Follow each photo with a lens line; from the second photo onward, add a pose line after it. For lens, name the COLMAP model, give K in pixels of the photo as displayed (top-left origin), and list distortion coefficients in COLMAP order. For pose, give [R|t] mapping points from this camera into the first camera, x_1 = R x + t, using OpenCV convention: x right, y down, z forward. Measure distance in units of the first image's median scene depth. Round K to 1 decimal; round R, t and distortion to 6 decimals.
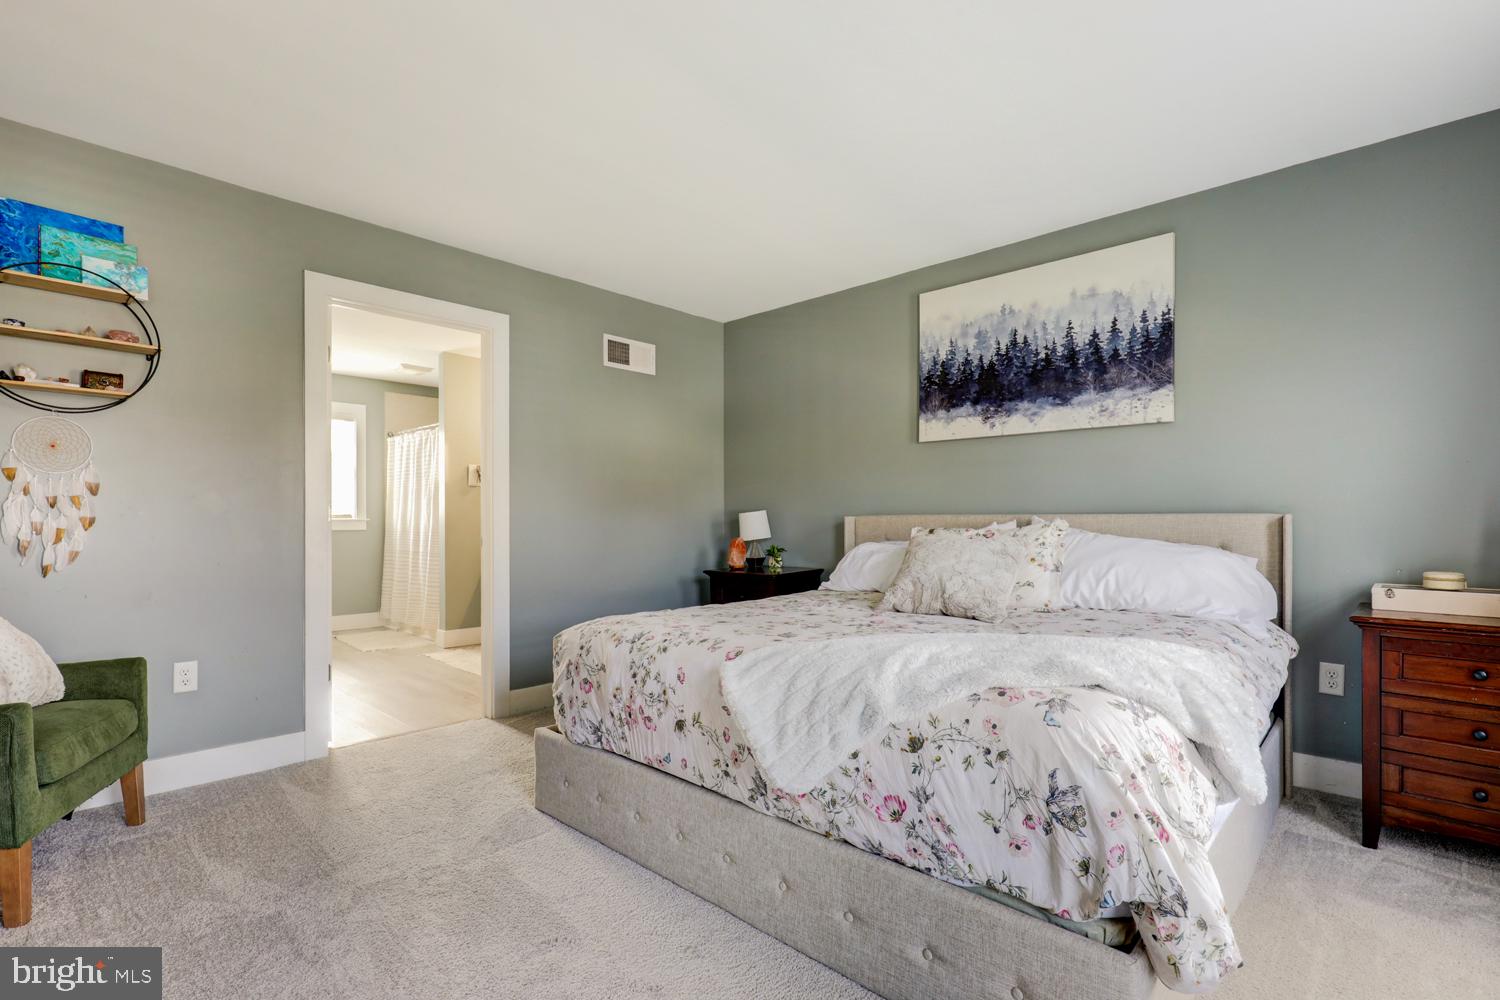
lens RADIAL K [[679.0, 0, 757.3], [0, 679.0, 510.7], [0, 0, 1]] dist [0.003257, -0.000664]
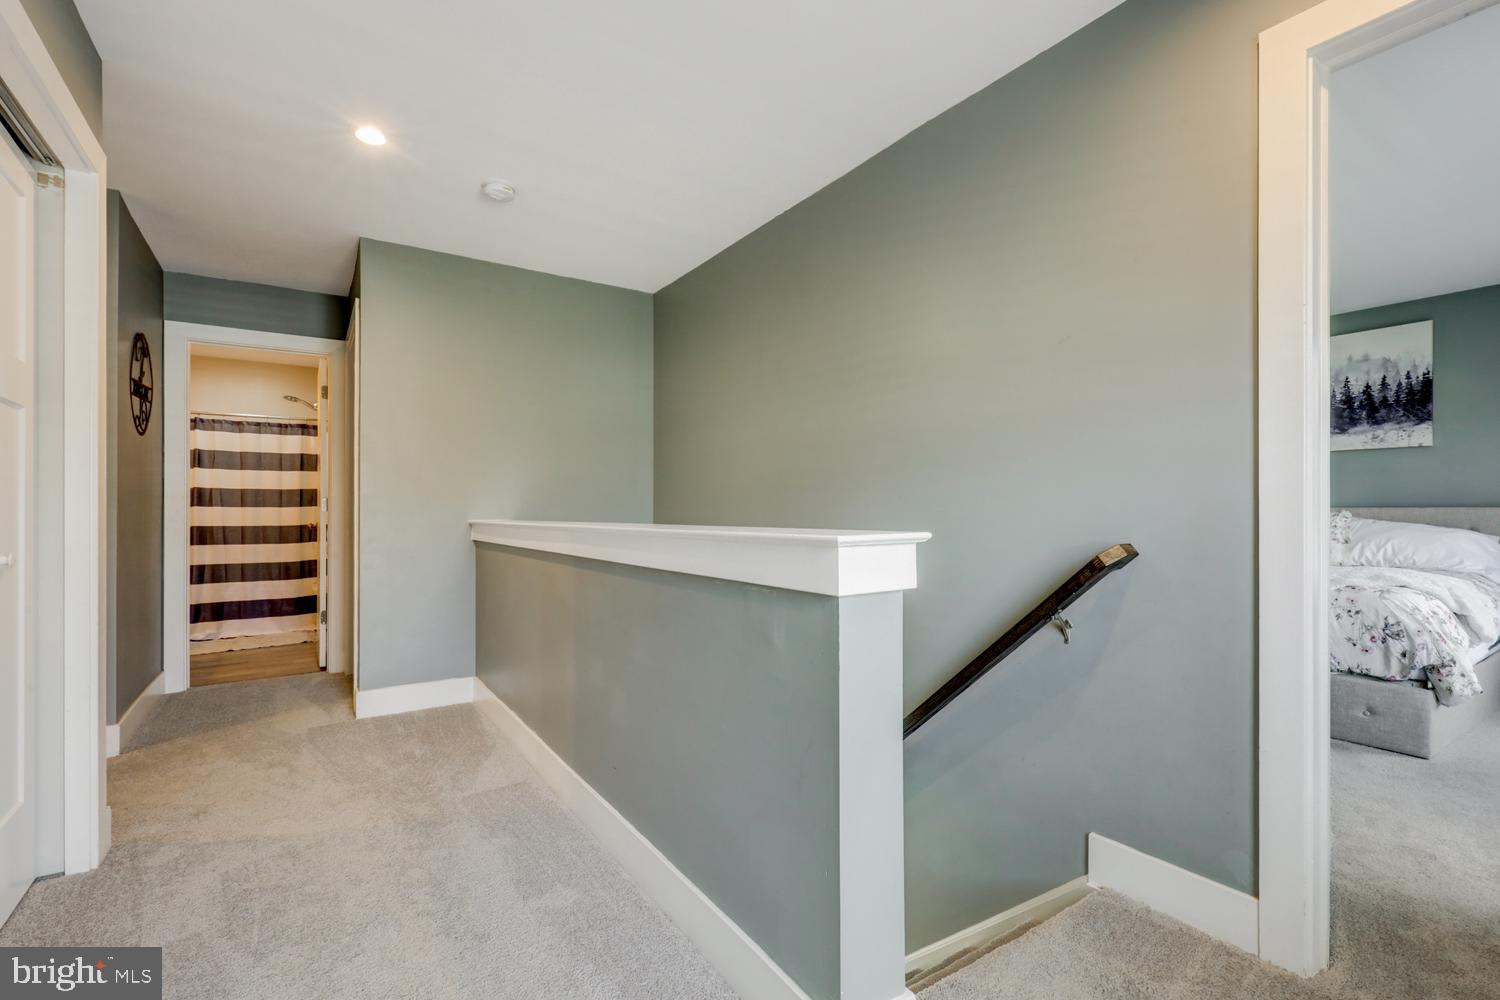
lens RADIAL K [[679.0, 0, 746.0], [0, 679.0, 499.0], [0, 0, 1]] dist [0.003257, -0.000664]
pose [[0.976634, 0.000384, -0.214911, -0.660893], [-0.001046, 0.999995, -0.002967, -0.009601], [0.214909, 0.003123, 0.976629, -0.962519]]
